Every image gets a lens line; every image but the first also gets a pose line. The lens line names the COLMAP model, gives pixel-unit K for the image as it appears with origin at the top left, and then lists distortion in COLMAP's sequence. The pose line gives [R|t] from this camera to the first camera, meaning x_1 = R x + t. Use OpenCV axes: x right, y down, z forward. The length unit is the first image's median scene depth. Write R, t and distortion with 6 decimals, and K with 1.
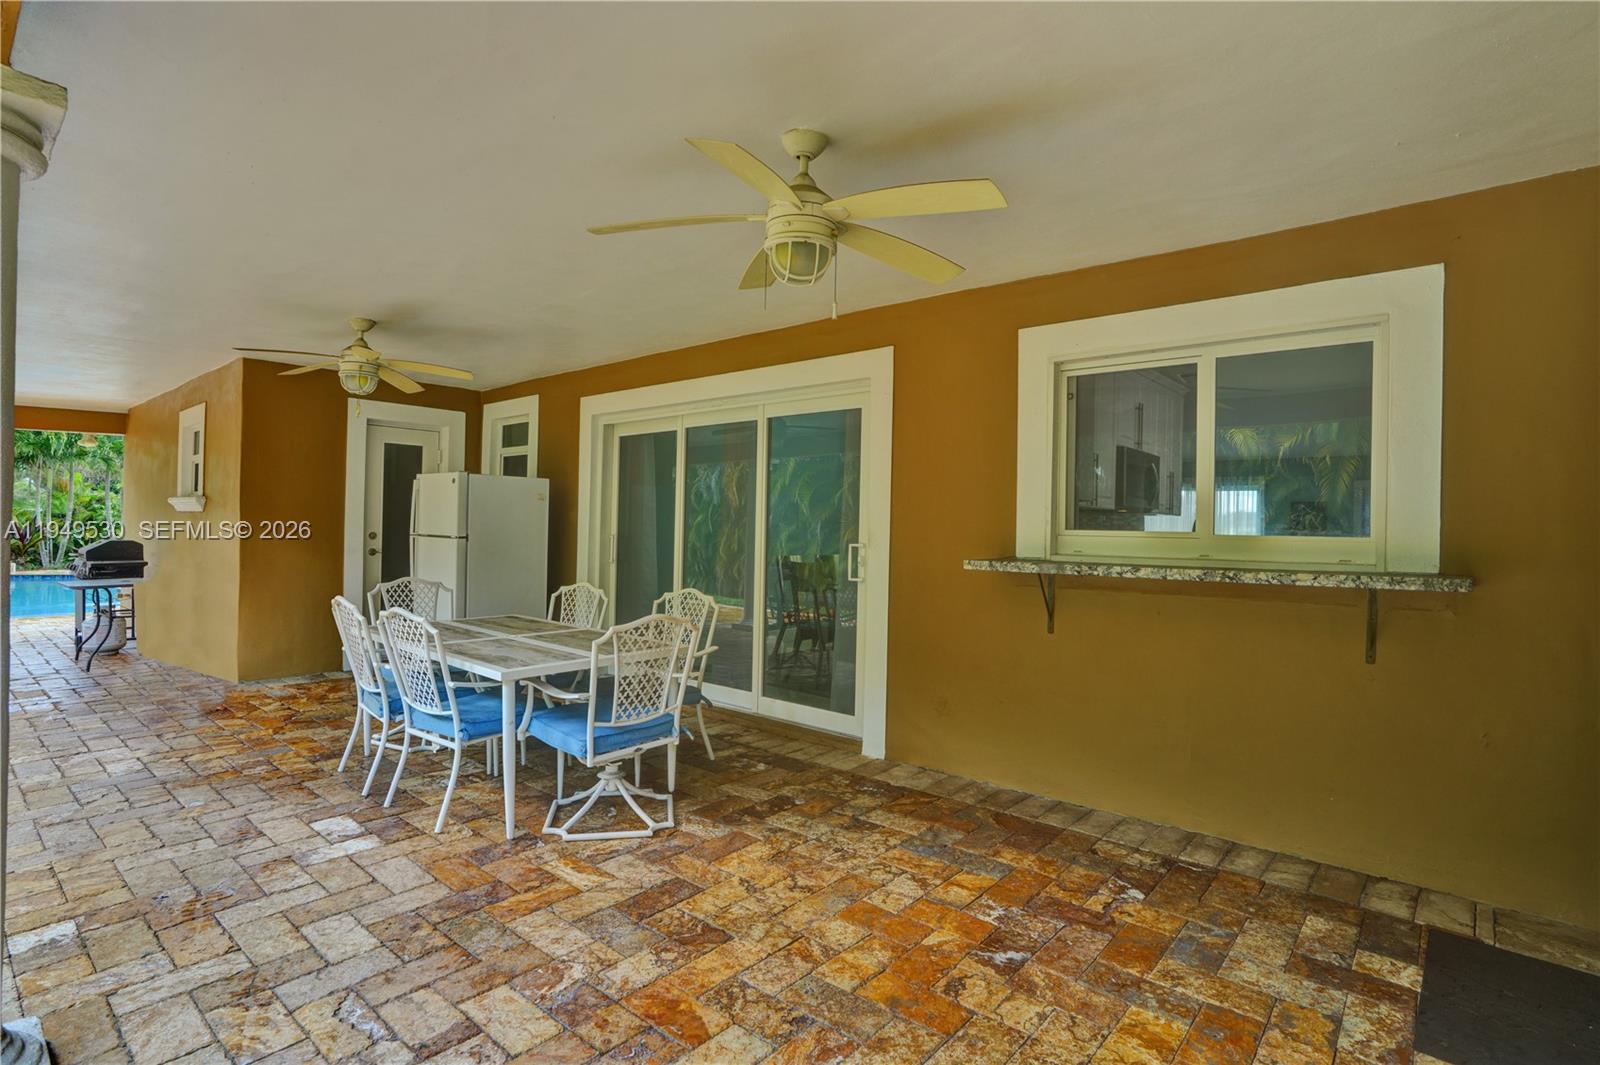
lens RADIAL K [[778.8, 0, 791.8], [0, 778.8, 507.9], [0, 0, 1]] dist [-0.044070, -0.000329]
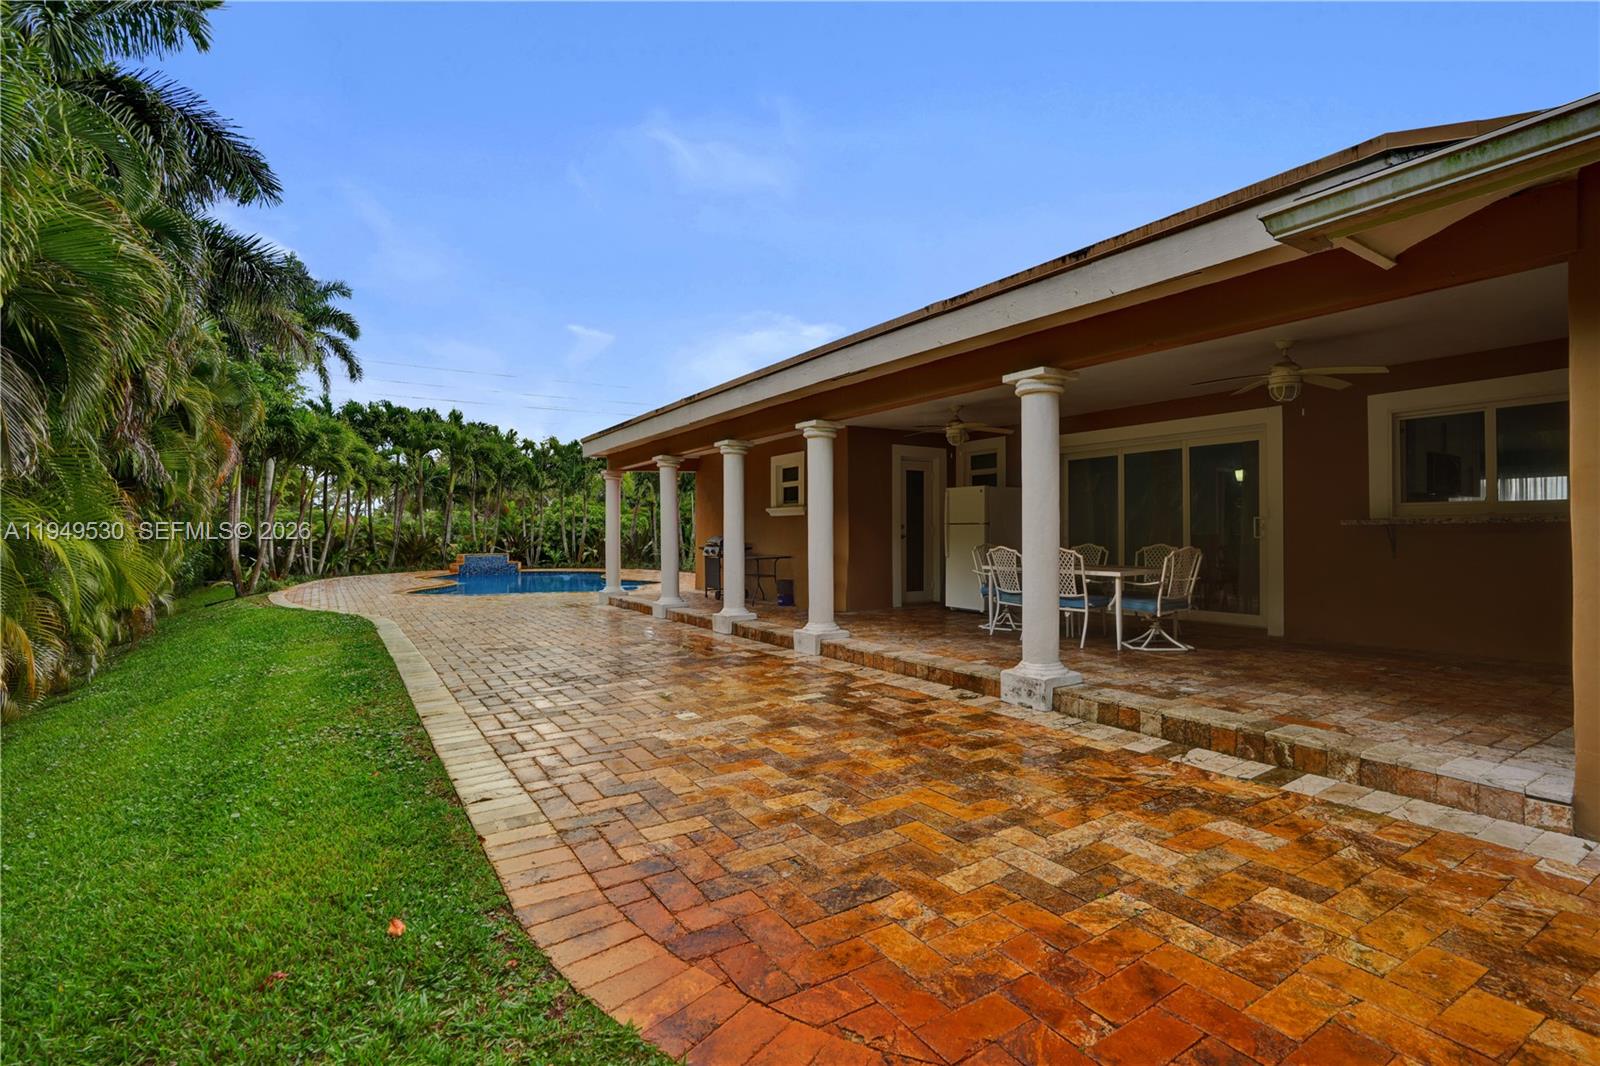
lens RADIAL K [[753.0, 0, 821.1], [0, 753.0, 527.7], [0, 0, 1]] dist [-0.050921, 0.021119]
pose [[0.961143, -0.025460, -0.274874, -0.407443], [0.029820, 0.999487, 0.011695, 0.020590], [0.274435, -0.019437, 0.961409, -0.883172]]
